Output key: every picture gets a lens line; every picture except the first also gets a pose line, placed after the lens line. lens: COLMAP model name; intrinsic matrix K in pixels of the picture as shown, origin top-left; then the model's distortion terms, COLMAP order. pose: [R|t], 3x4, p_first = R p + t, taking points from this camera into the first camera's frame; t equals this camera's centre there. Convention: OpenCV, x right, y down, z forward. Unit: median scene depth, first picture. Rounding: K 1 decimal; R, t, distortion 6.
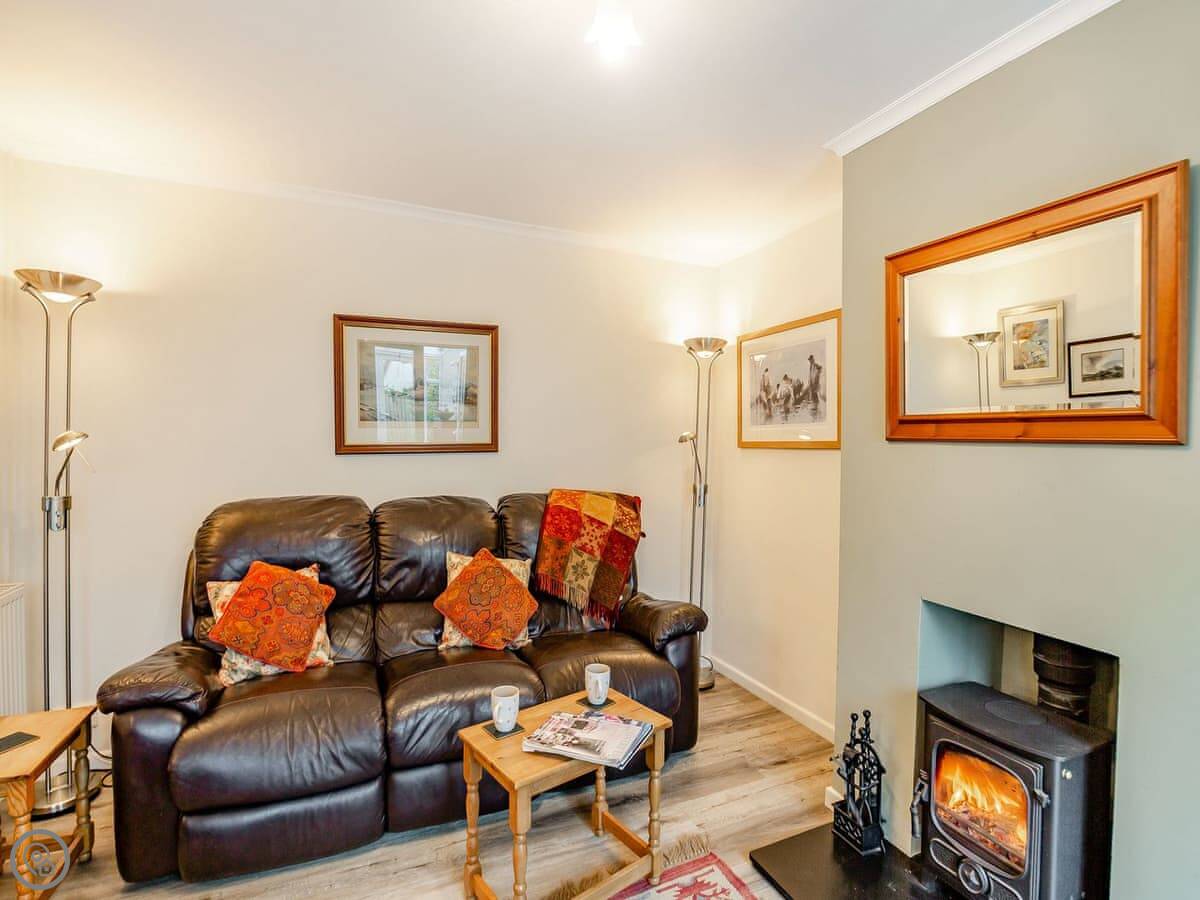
lens RADIAL K [[575.9, 0, 598.5], [0, 575.9, 452.1], [0, 0, 1]] dist [-0.005628, -0.000621]
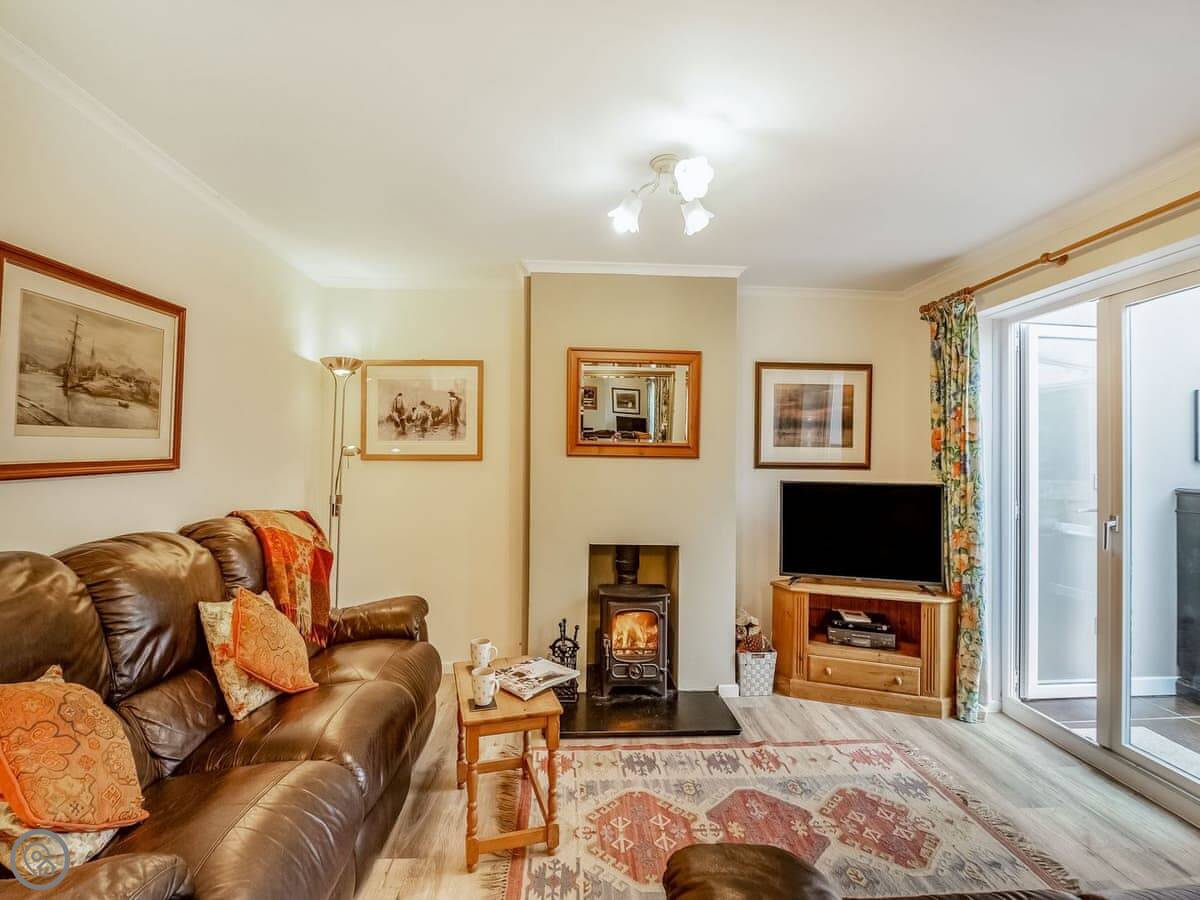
lens RADIAL K [[560.8, 0, 593.4], [0, 560.8, 447.2], [0, 0, 1]] dist [-0.000161, 0.001668]
pose [[0.366907, 0.007891, 0.930224, -0.690055], [0.009919, 0.999874, -0.012394, -0.015909], [-0.930205, 0.013774, 0.366782, 0.217182]]
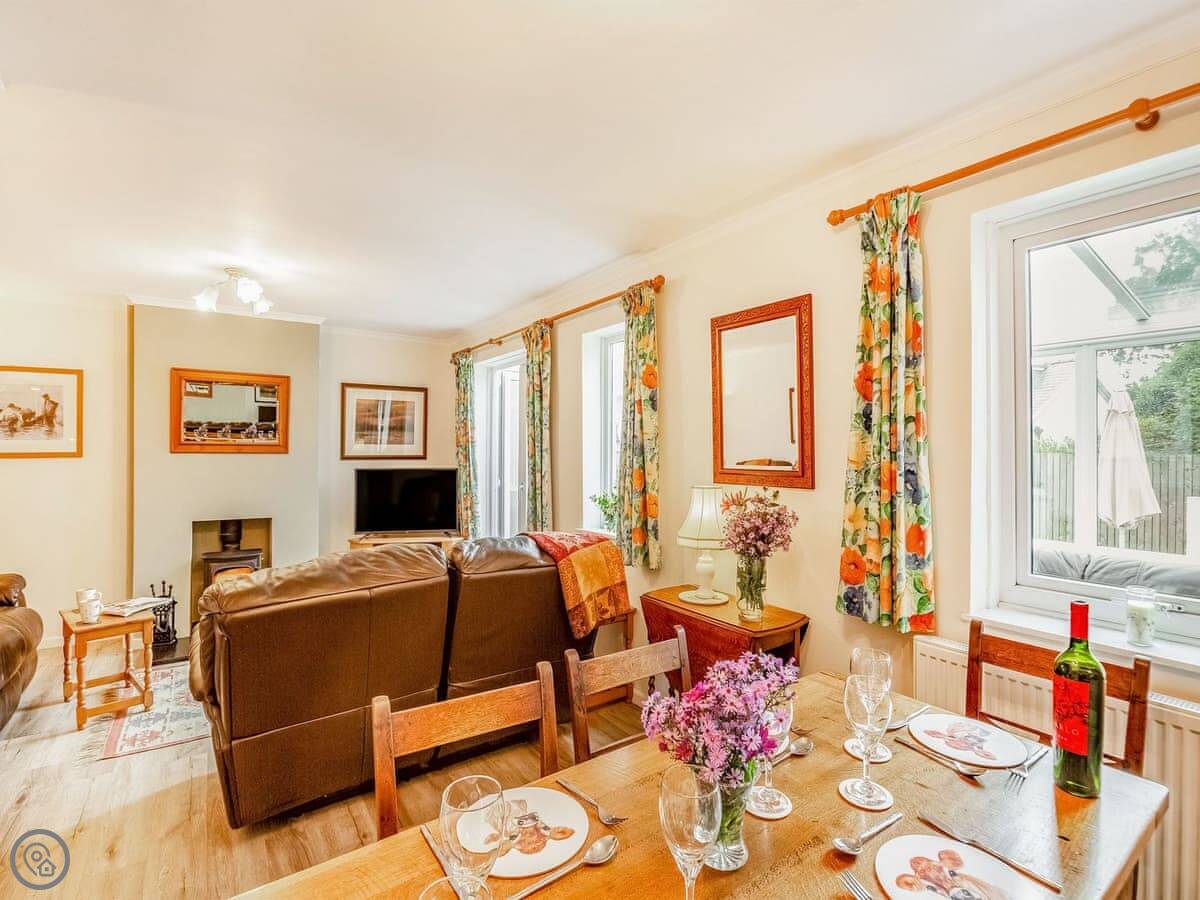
lens RADIAL K [[596.0, 0, 604.8], [0, 596.0, 442.7], [0, 0, 1]] dist [-0.001711, 0.000153]
pose [[-0.163161, -0.002402, 0.986596, -1.340794], [0.011592, 0.999923, 0.004351, -0.032132], [-0.986531, 0.012146, -0.163121, -0.165764]]
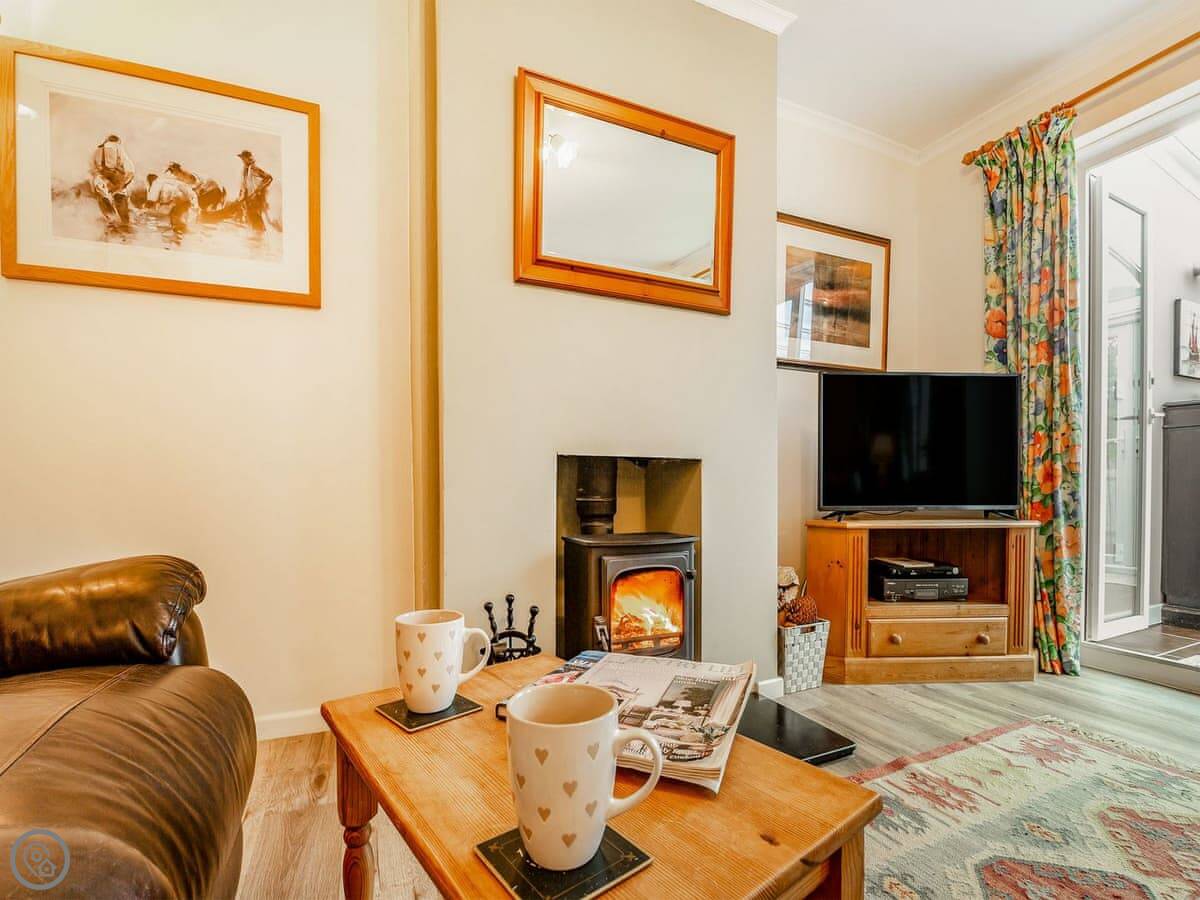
lens RADIAL K [[557.2, 0, 610.0], [0, 557.2, 491.4], [0, 0, 1]] dist [-0.011404, 0.000386]
pose [[0.003277, -0.020662, 0.999781, -0.237825], [0.017940, 0.999627, 0.020600, 0.194851], [-0.999834, 0.017869, 0.003646, 0.586082]]
